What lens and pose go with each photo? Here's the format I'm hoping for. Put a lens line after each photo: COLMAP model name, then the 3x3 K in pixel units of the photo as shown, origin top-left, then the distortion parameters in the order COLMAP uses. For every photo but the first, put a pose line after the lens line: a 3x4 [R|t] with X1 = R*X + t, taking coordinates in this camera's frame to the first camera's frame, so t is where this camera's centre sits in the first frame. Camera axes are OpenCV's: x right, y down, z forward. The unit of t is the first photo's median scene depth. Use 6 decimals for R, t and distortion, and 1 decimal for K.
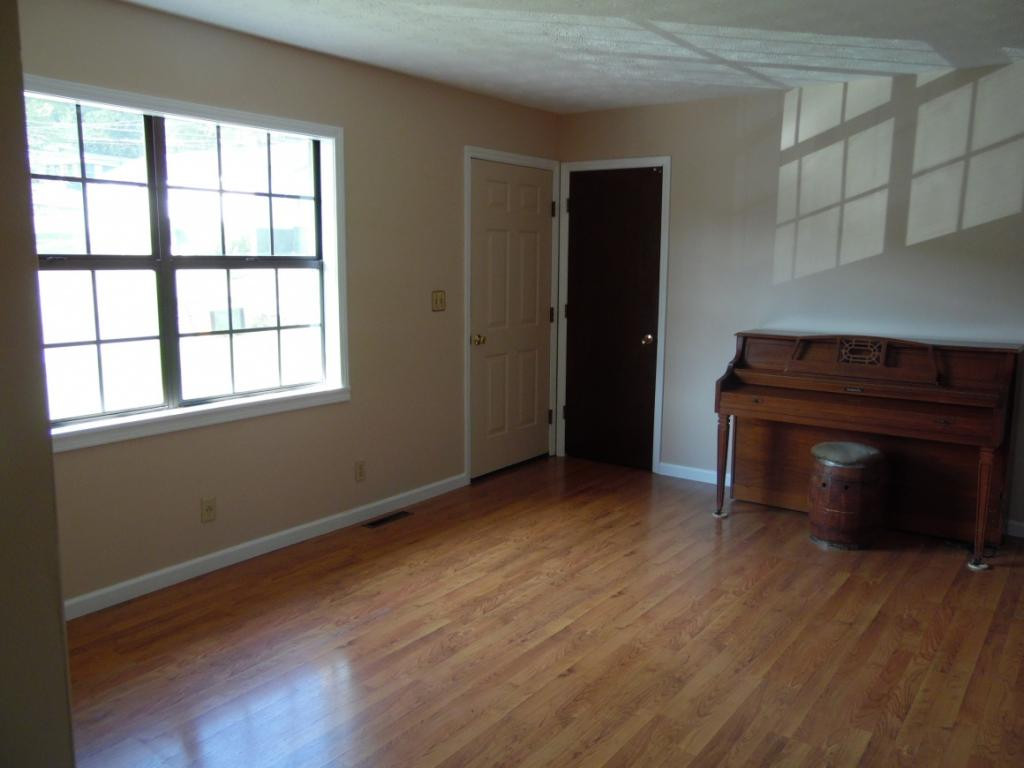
lens RADIAL K [[824.1, 0, 511.8], [0, 824.1, 386.4], [0, 0, 1]] dist [0.008465, -0.009769]
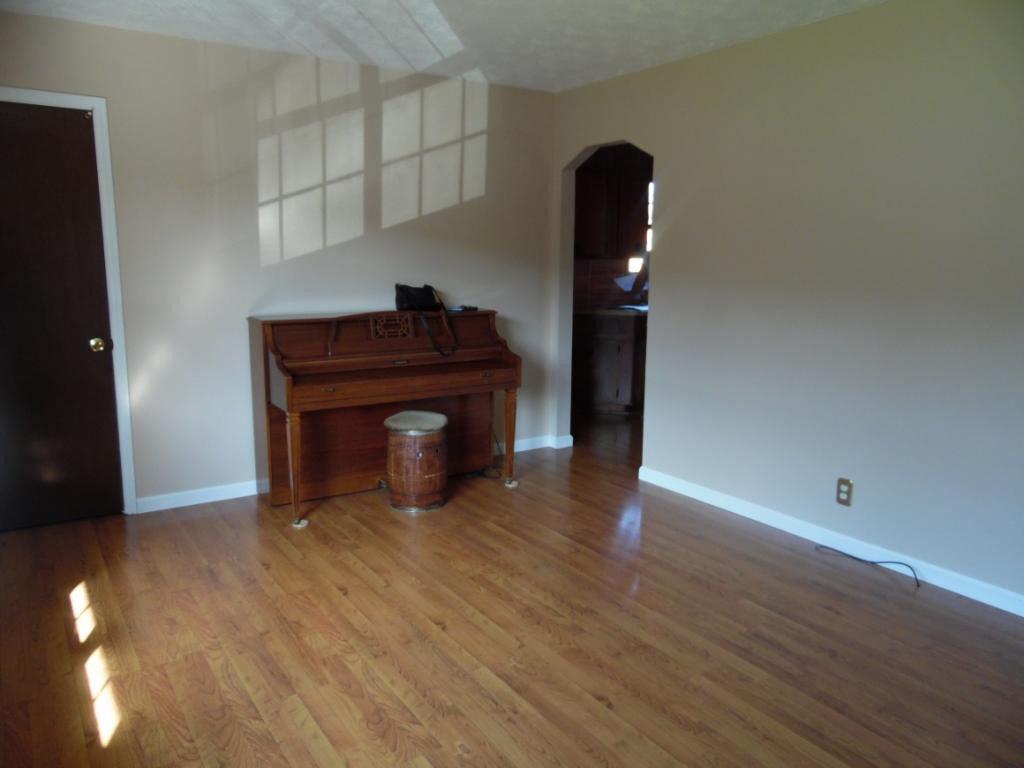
lens RADIAL K [[773.0, 0, 507.5], [0, 773.0, 364.1], [0, 0, 1]] dist [0.009156, 0.012119]
pose [[0.348543, -0.138477, 0.927007, -0.491497], [0.138646, 0.985763, 0.095125, -0.074136], [-0.926982, 0.095371, 0.362780, 0.540612]]
